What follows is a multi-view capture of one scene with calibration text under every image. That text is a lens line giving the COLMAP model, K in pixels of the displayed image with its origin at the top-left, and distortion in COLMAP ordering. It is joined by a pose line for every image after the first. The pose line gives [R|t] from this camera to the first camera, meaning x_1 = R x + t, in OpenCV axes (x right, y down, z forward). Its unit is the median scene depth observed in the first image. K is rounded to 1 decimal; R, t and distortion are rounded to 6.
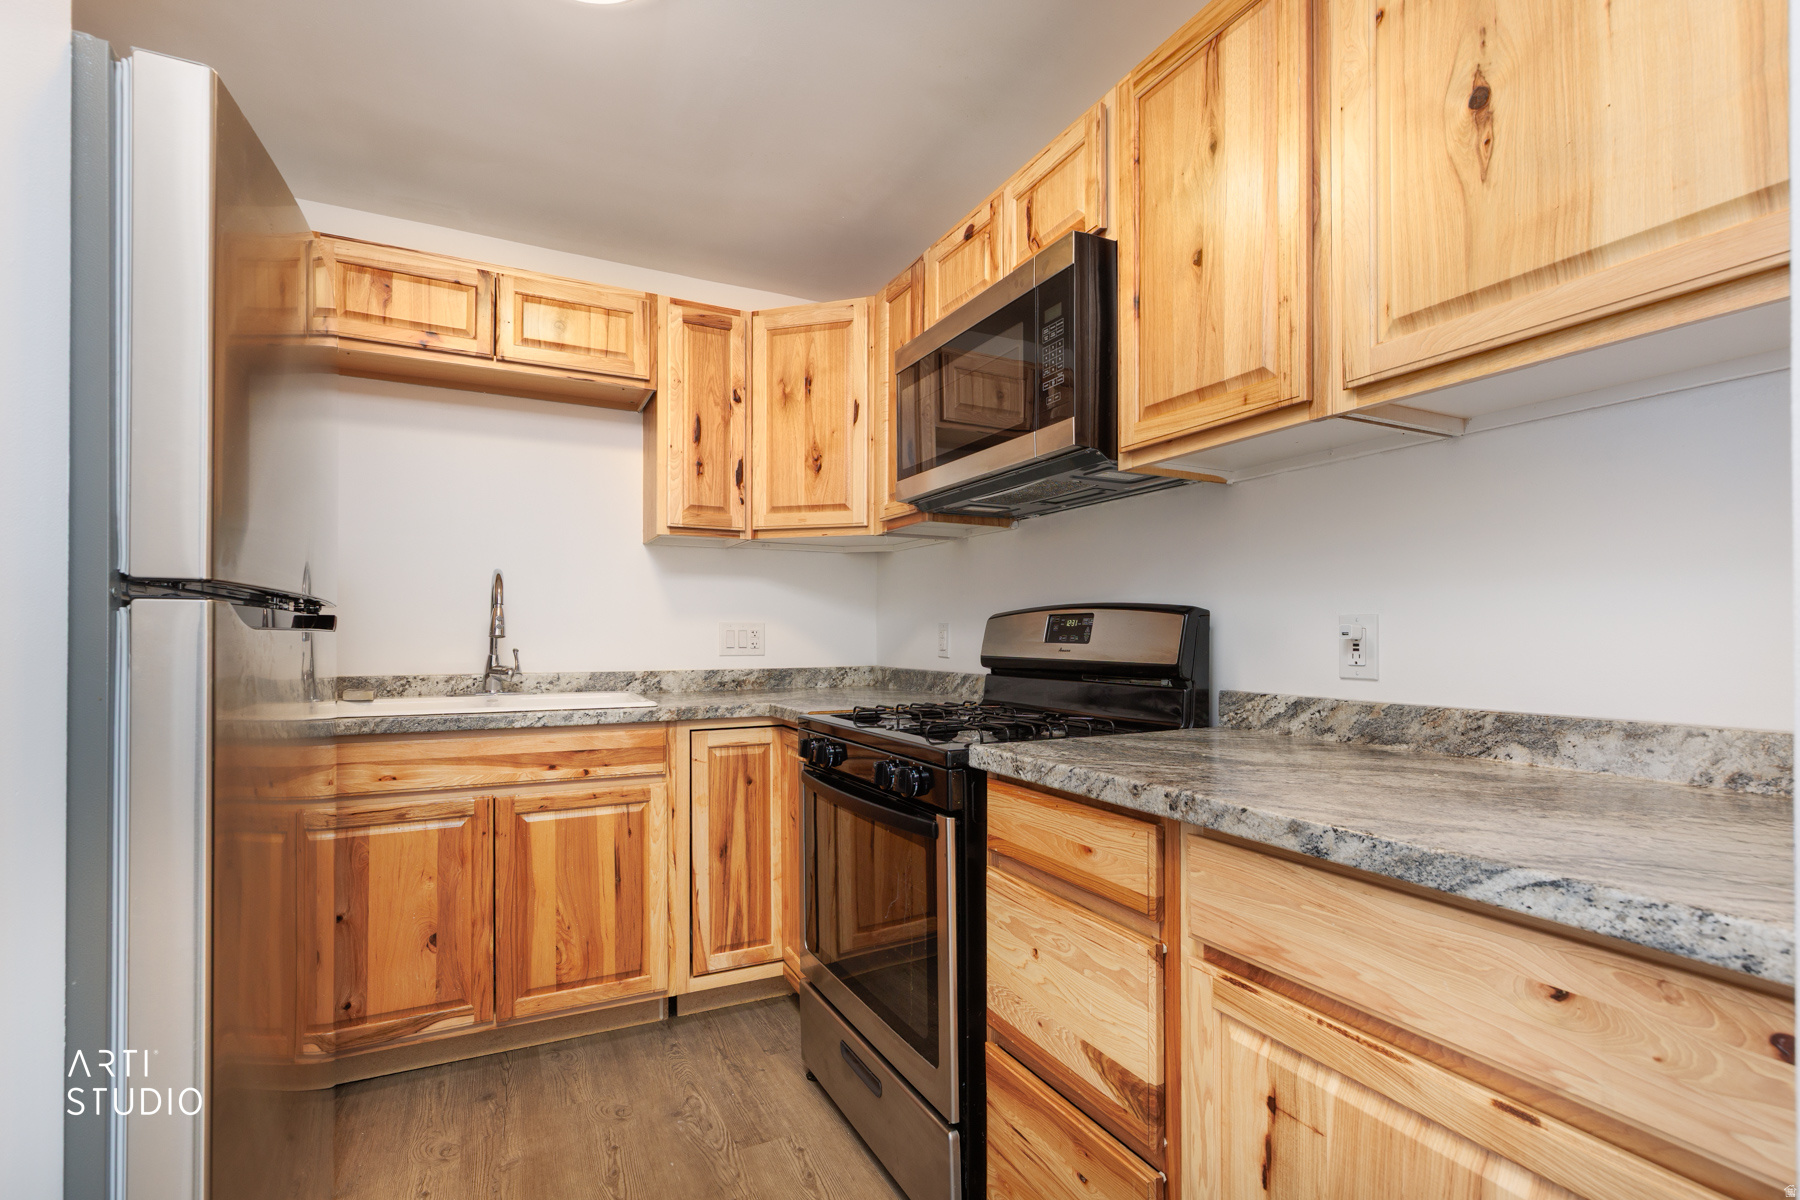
lens RADIAL K [[843.0, 0, 929.9], [0, 843.0, 624.7], [0, 0, 1]] dist [0.002402, 0.000304]
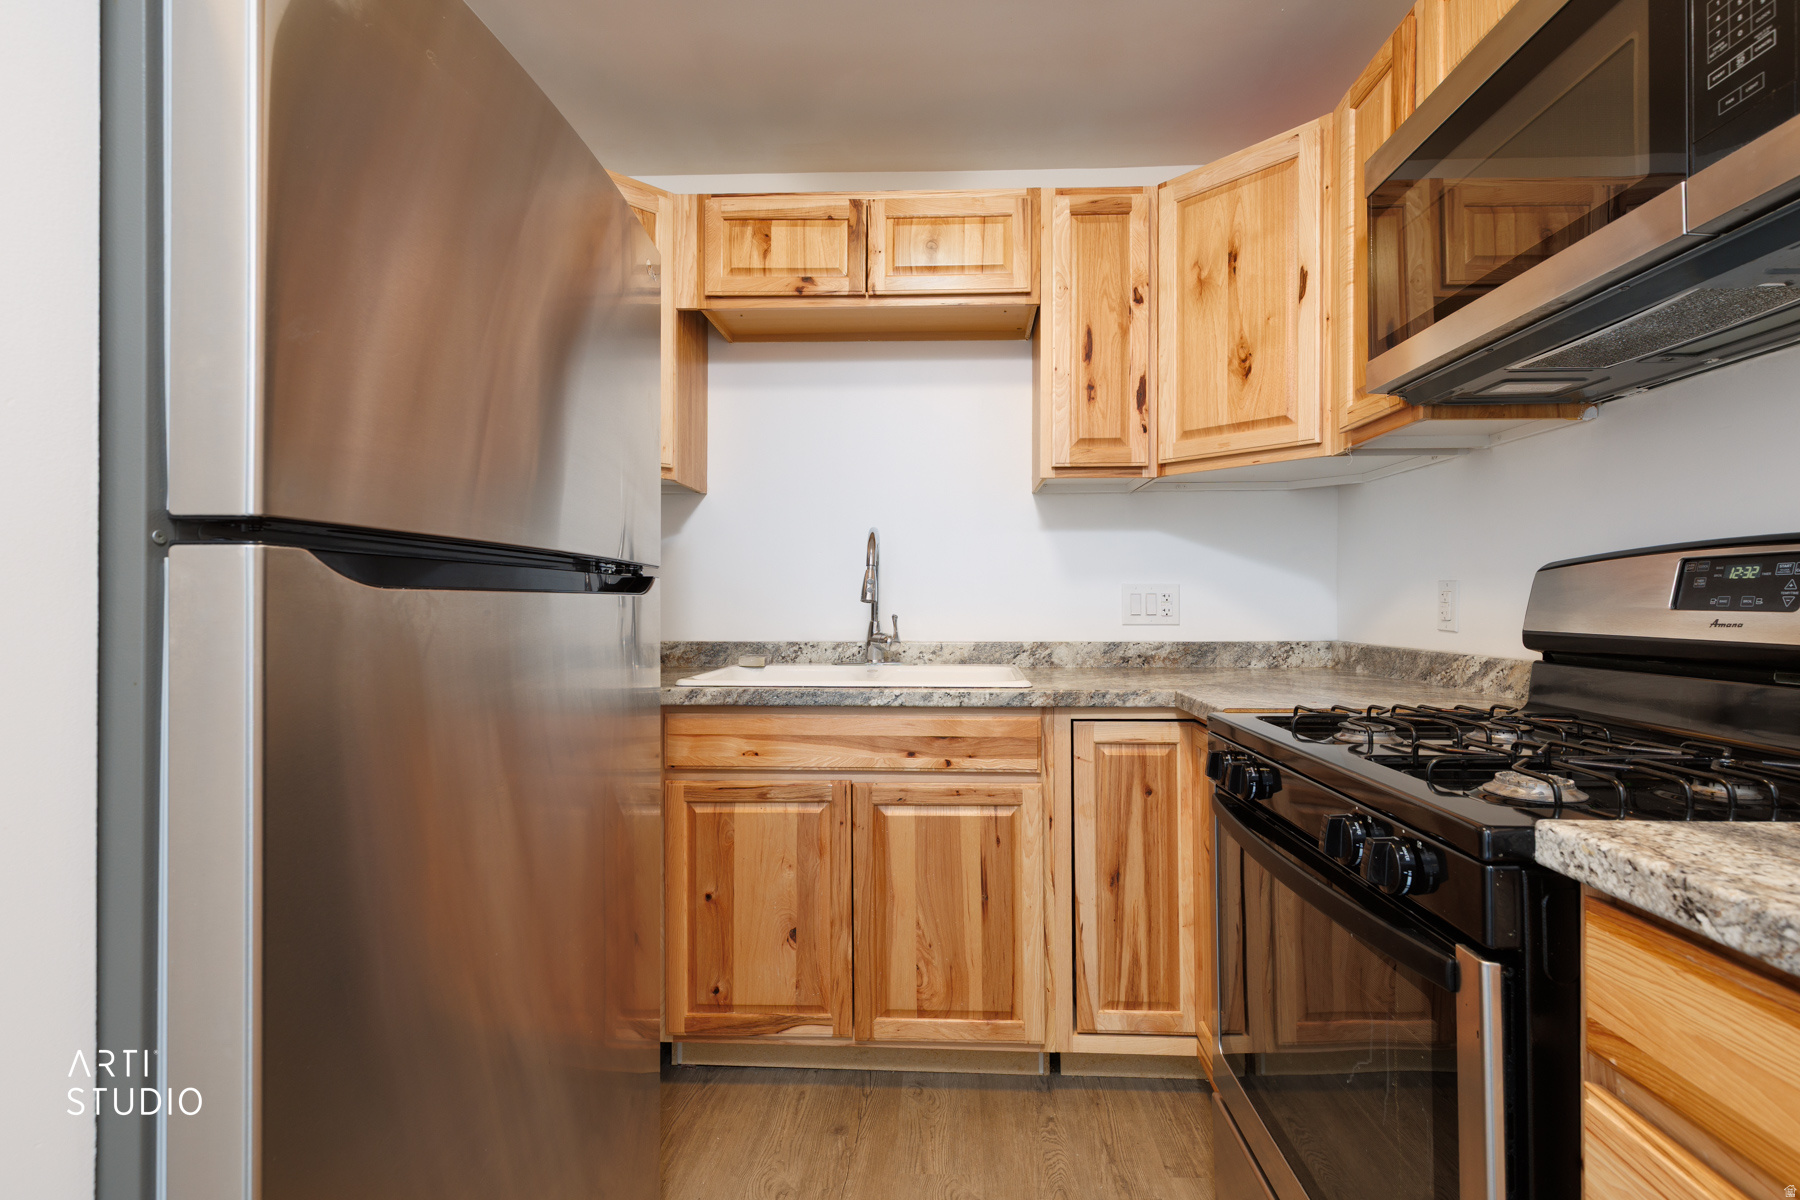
lens RADIAL K [[850.8, 0, 922.5], [0, 850.8, 601.7], [0, 0, 1]] dist [0.008334, -0.000741]
pose [[0.866908, -0.001708, -0.498465, -0.008570], [0.008017, 0.999913, 0.010518, 0.005545], [0.498404, -0.013114, 0.866846, 0.245681]]
